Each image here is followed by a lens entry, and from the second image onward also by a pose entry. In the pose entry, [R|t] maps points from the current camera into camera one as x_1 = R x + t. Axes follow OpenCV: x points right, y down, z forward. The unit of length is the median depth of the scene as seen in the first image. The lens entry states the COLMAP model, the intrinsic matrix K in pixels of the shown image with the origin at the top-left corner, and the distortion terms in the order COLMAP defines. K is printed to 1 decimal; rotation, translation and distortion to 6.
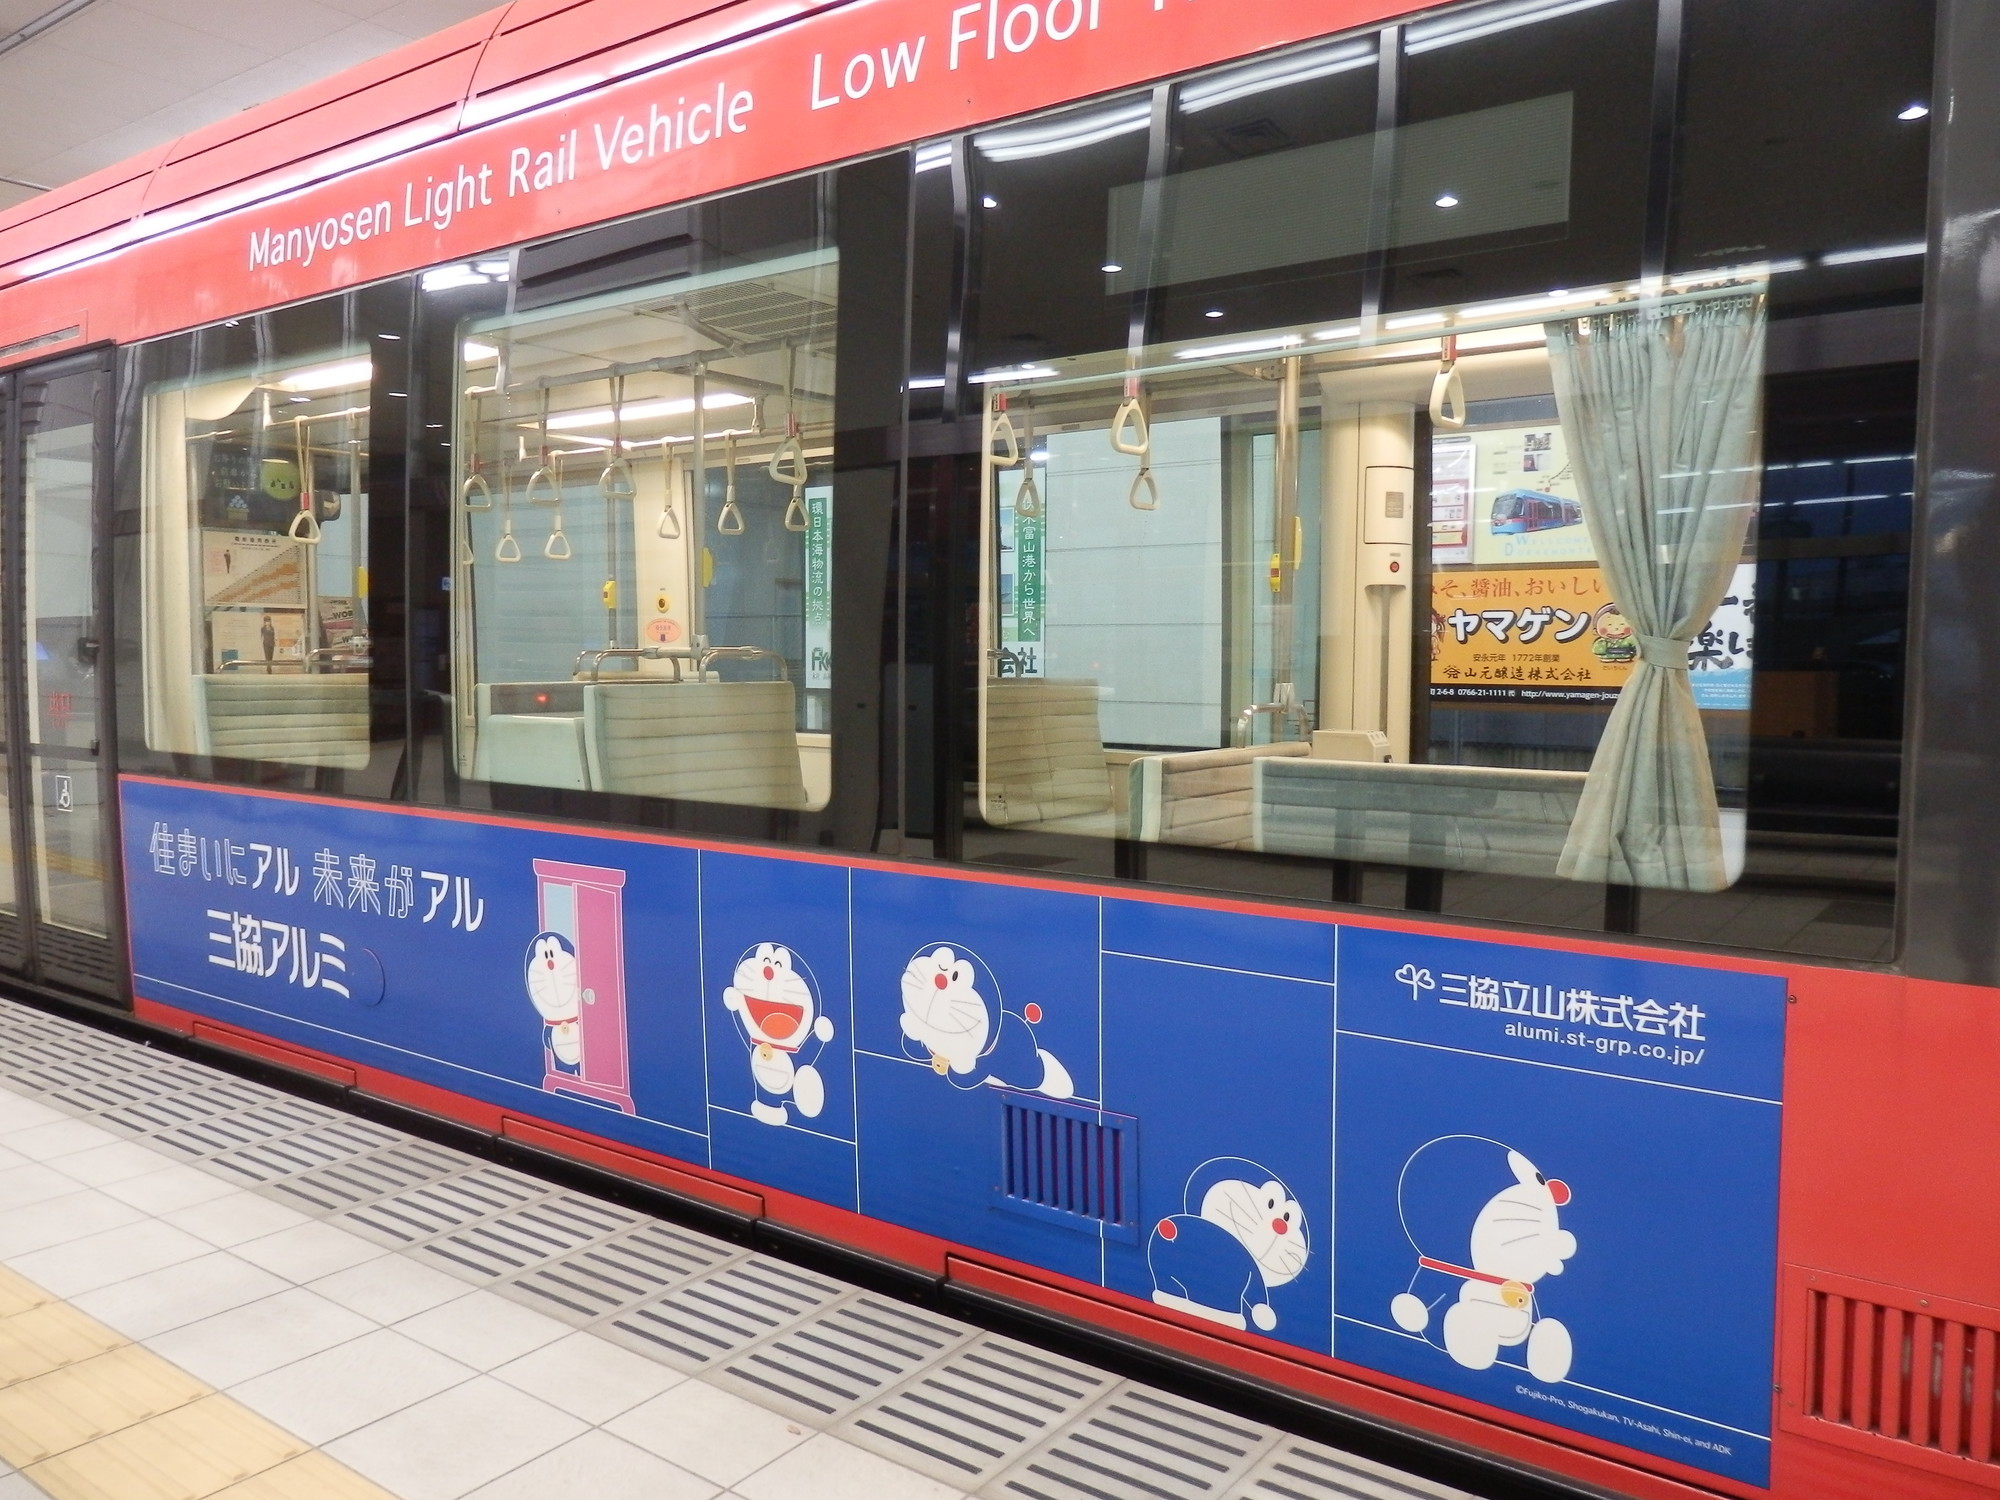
lens RADIAL K [[1475.3, 0, 1013.6], [0, 1475.3, 753.2], [0, 0, 1]] dist [-0.001060, 0.007922]
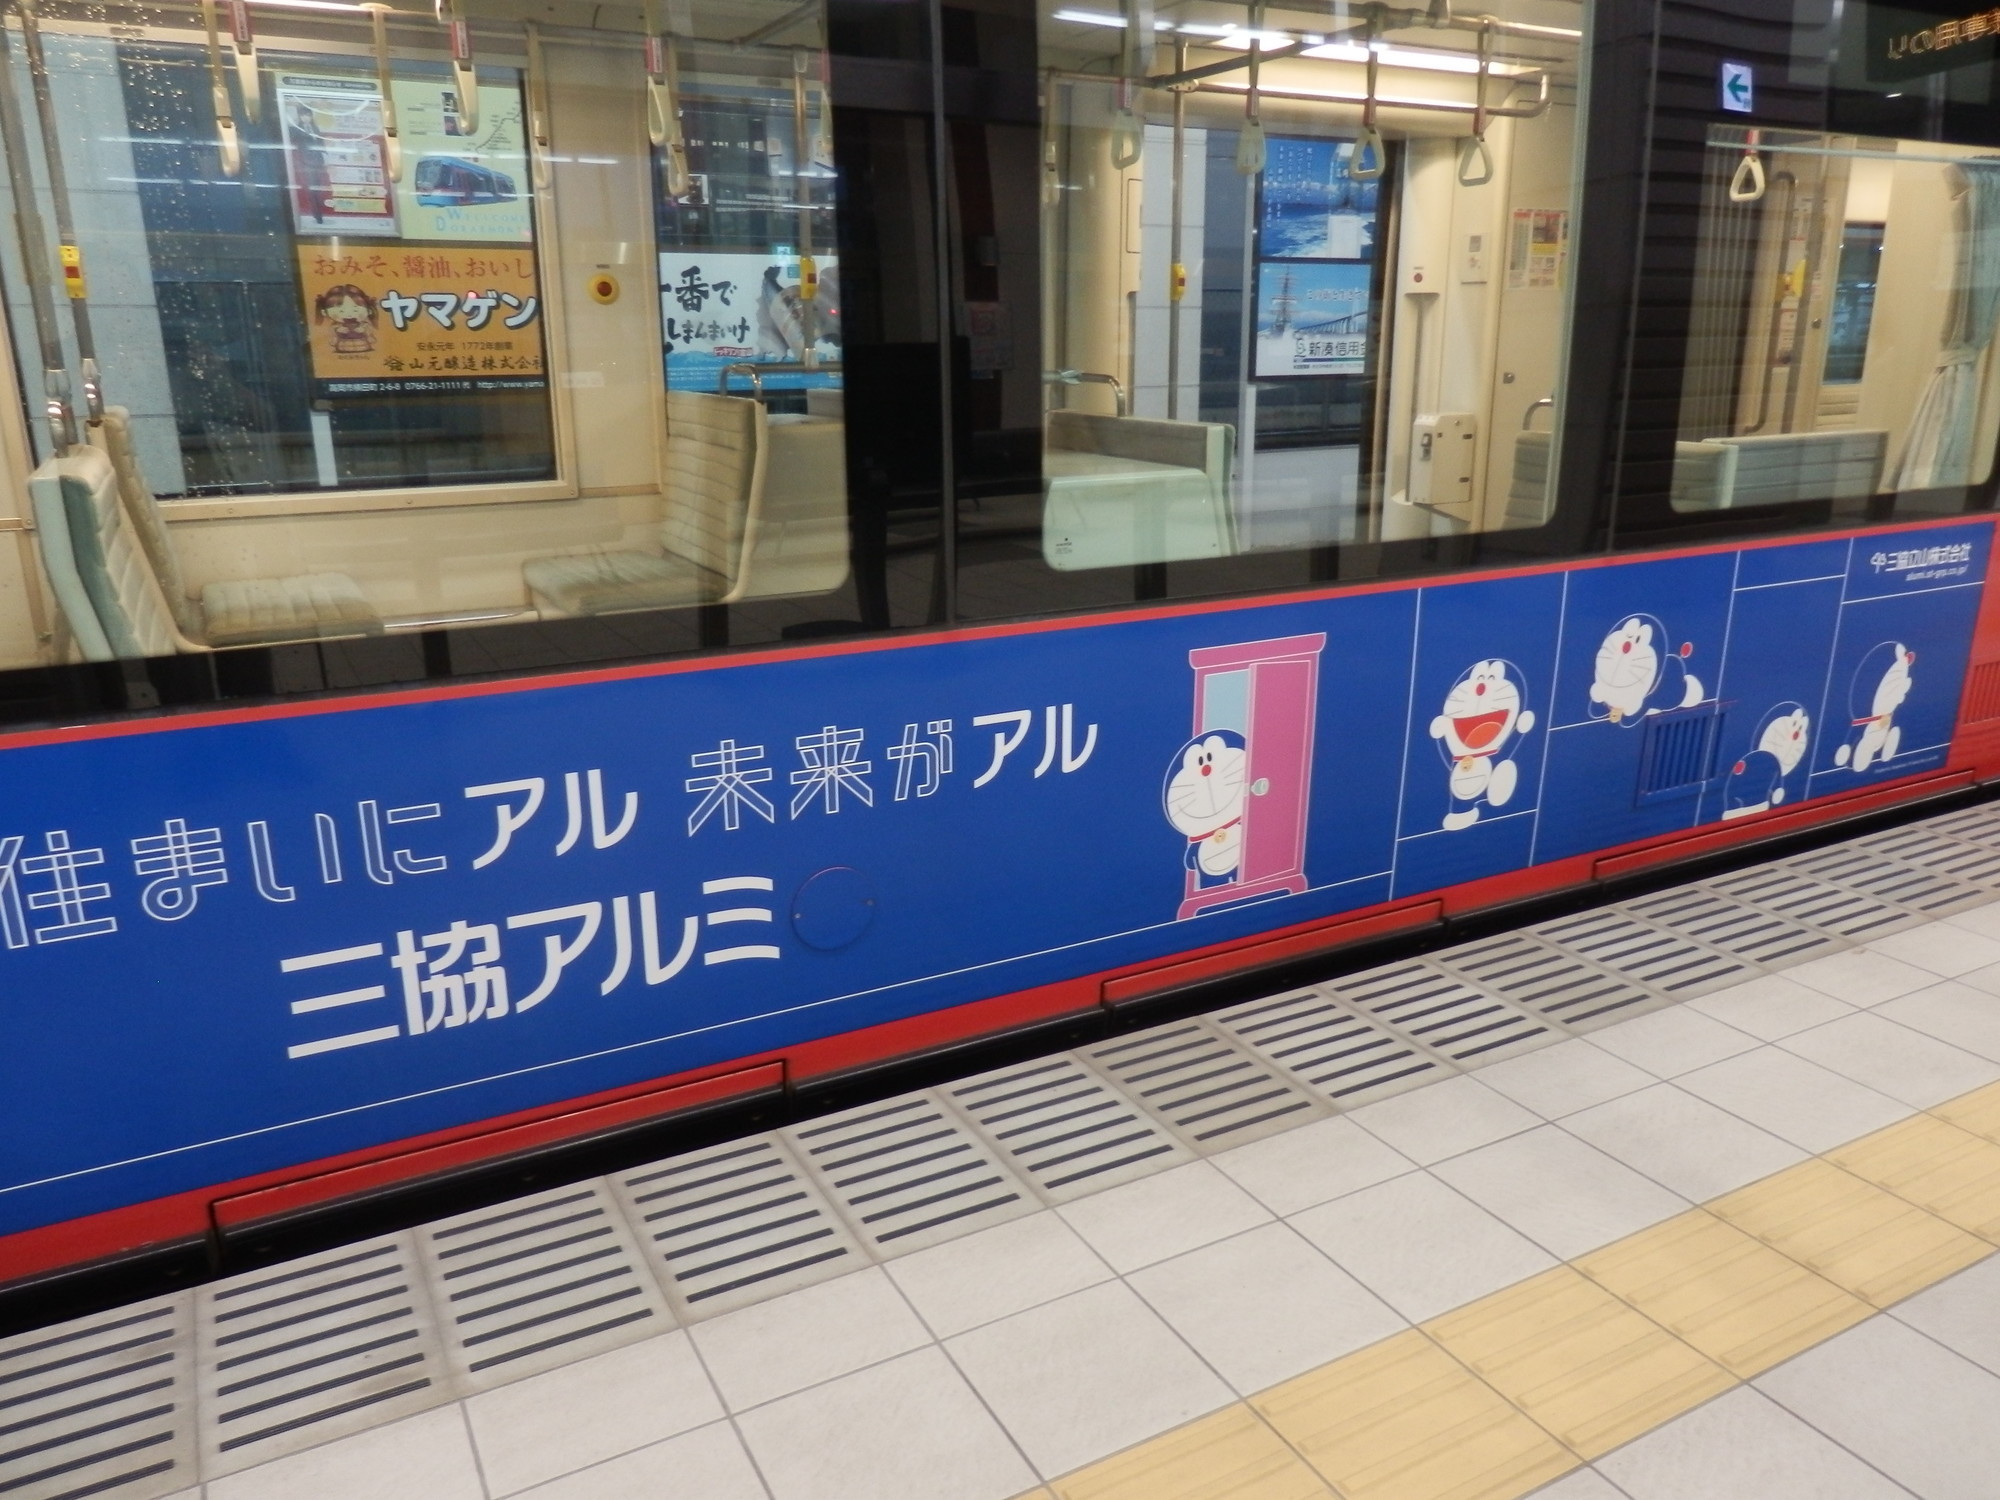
lens RADIAL K [[1475.3, 0, 1017.6], [0, 1475.3, 750.2], [0, 0, 1]] dist [-0.001060, 0.007922]
pose [[0.430030, -0.257825, 0.865217, -1.091024], [0.067649, 0.964863, 0.253895, -0.087815], [-0.900277, -0.050651, 0.432362, 0.743382]]
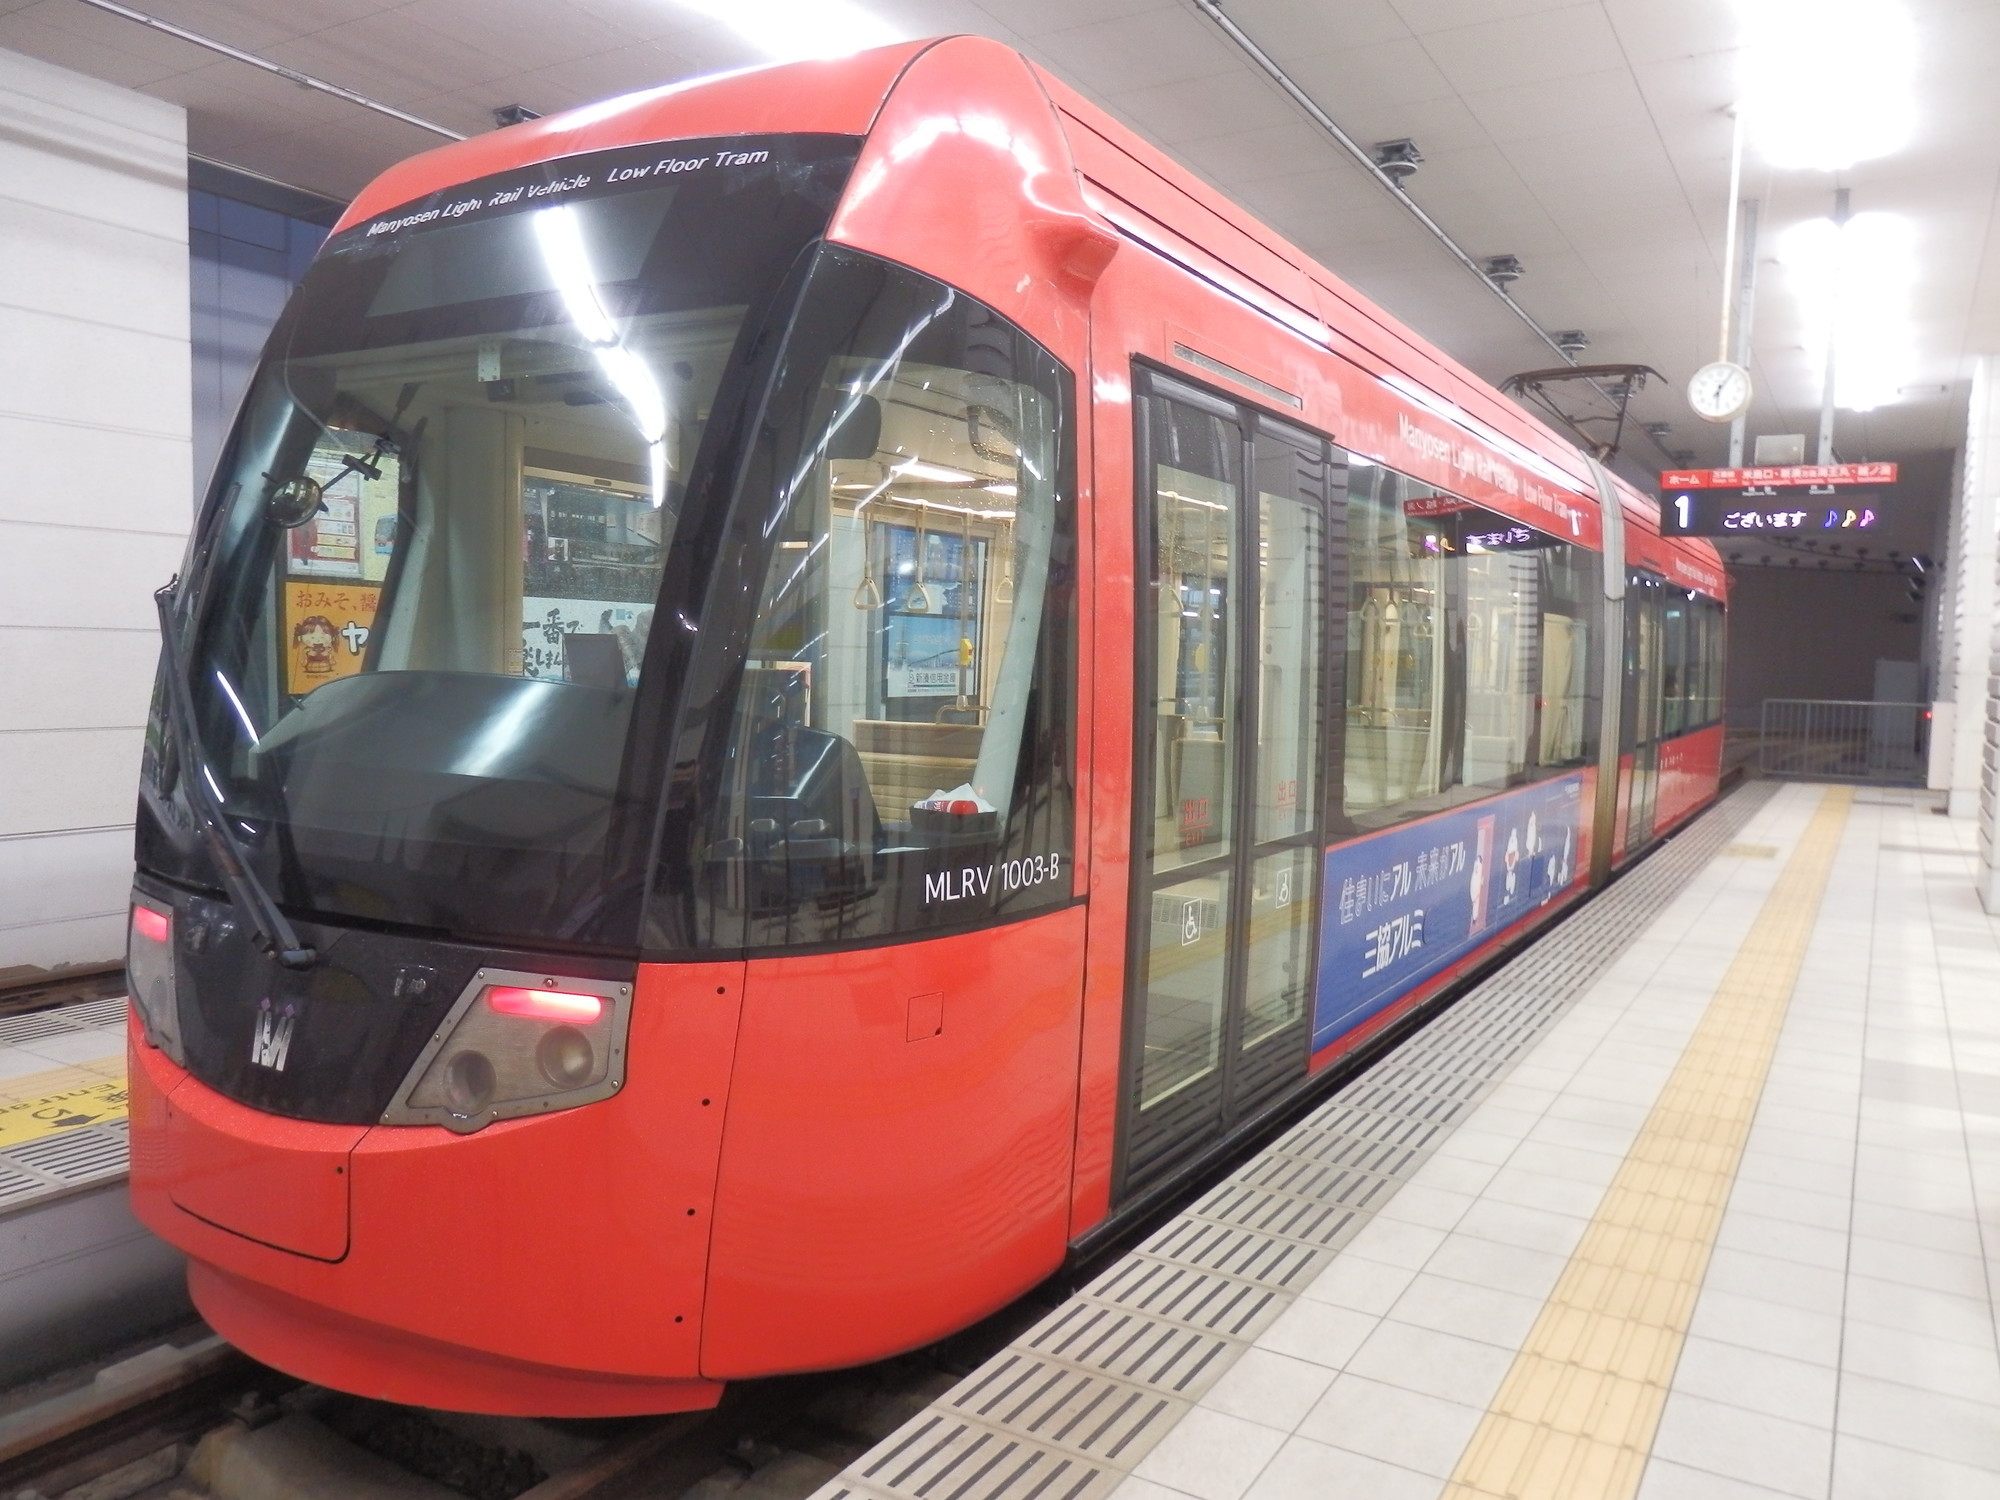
lens RADIAL K [[1475.3, 0, 1003.3], [0, 1475.3, 755.6], [0, 0, 1]] dist [-0.001060, 0.007922]
pose [[-0.079887, -0.078820, 0.993683, -2.237643], [0.040812, 0.995774, 0.082267, -0.202686], [-0.995968, 0.047127, -0.076333, 1.794030]]
